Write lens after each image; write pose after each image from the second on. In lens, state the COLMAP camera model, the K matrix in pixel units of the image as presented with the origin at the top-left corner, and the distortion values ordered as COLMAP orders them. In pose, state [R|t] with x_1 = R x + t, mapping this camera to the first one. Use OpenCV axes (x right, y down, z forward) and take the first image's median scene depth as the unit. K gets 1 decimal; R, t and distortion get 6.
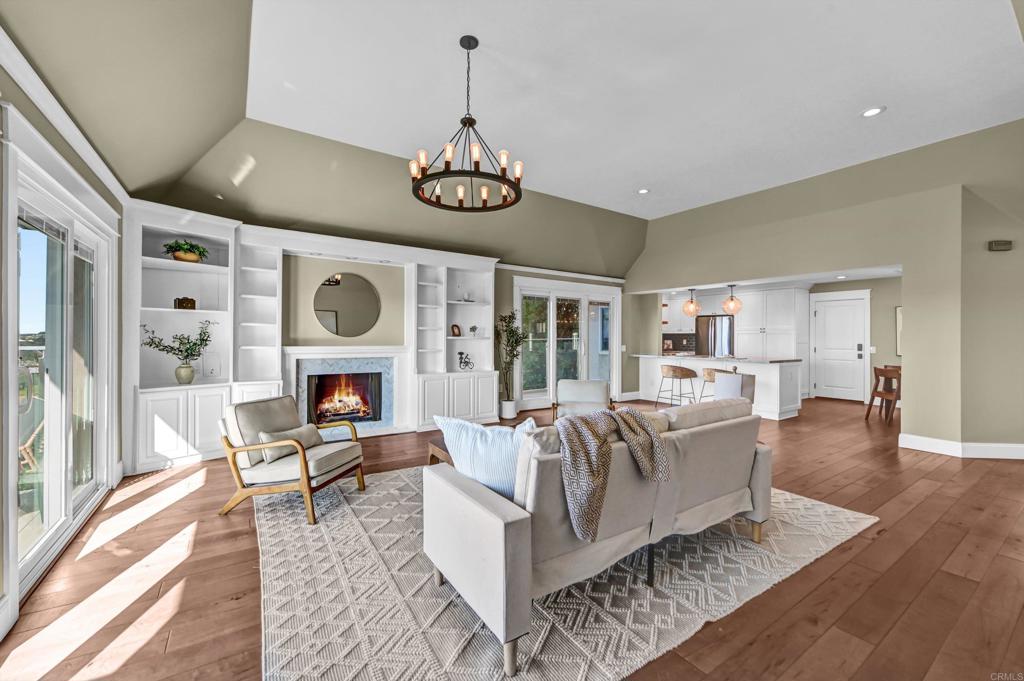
lens RADIAL K [[406.6, 0, 499.5], [0, 406.6, 338.1], [0, 0, 1]] dist [-0.009113, -0.000201]
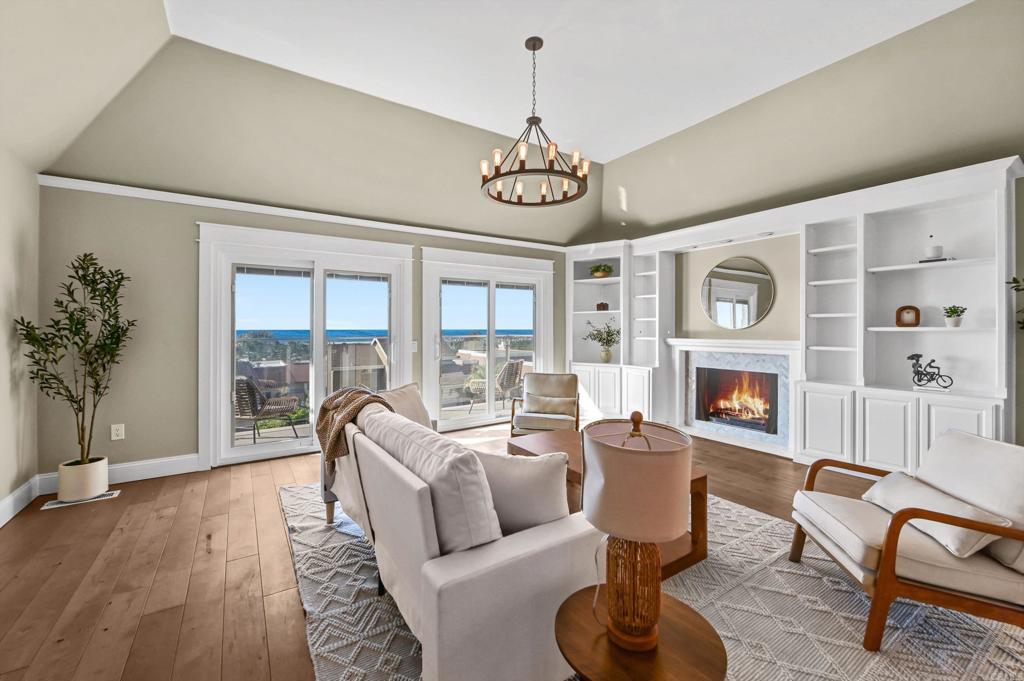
lens RADIAL K [[406.6, 0, 504.0], [0, 406.6, 326.6], [0, 0, 1]] dist [-0.009113, -0.000201]
pose [[0.013205, -0.009905, -0.999864, 0.462409], [0.004478, 0.999941, -0.009847, -0.001676], [0.999903, -0.004347, 0.013248, 0.444008]]
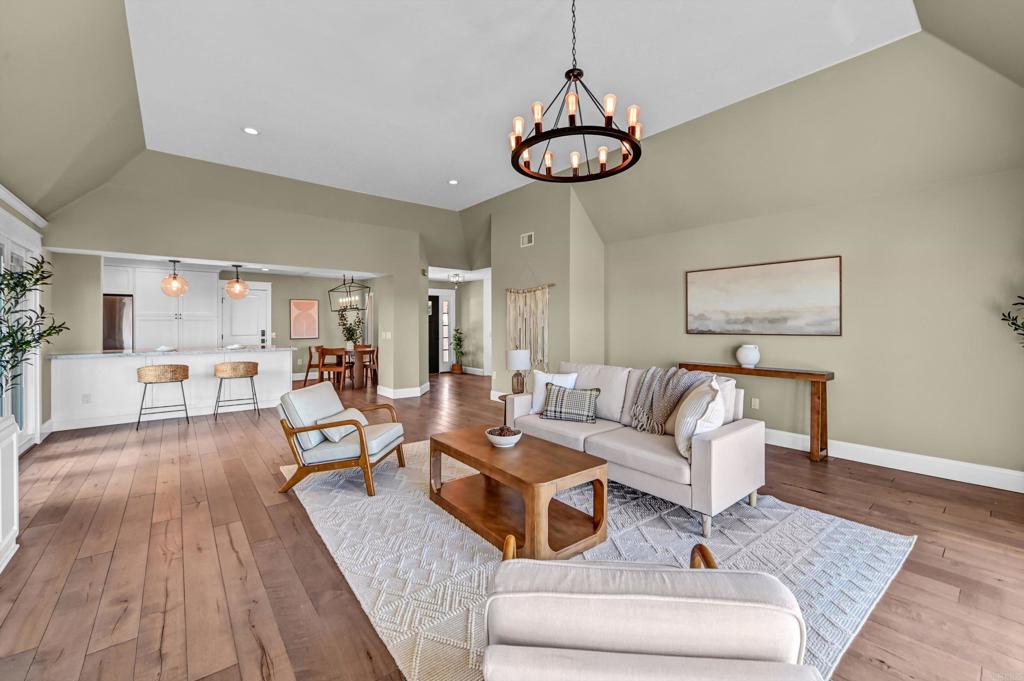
lens RADIAL K [[406.6, 0, 519.5], [0, 406.6, 326.5], [0, 0, 1]] dist [-0.009113, -0.000201]
pose [[-0.122698, -0.008891, 0.992404, -0.438152], [-0.000473, 0.999960, 0.008900, -0.007839], [-0.992444, 0.000623, -0.122697, 0.591524]]
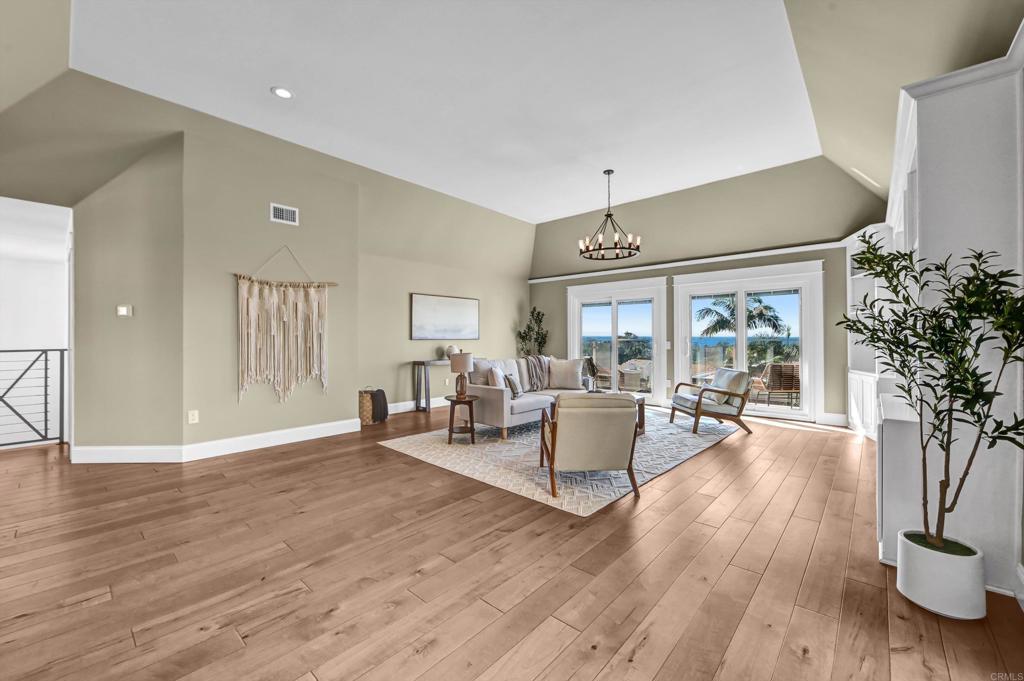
lens RADIAL K [[406.6, 0, 502.1], [0, 406.6, 337.6], [0, 0, 1]] dist [-0.009113, -0.000201]
pose [[-0.967129, -0.002755, -0.254272, 0.421303], [-0.002031, 0.999993, -0.003109, 0.012460], [0.254278, -0.002490, -0.967128, 1.305209]]
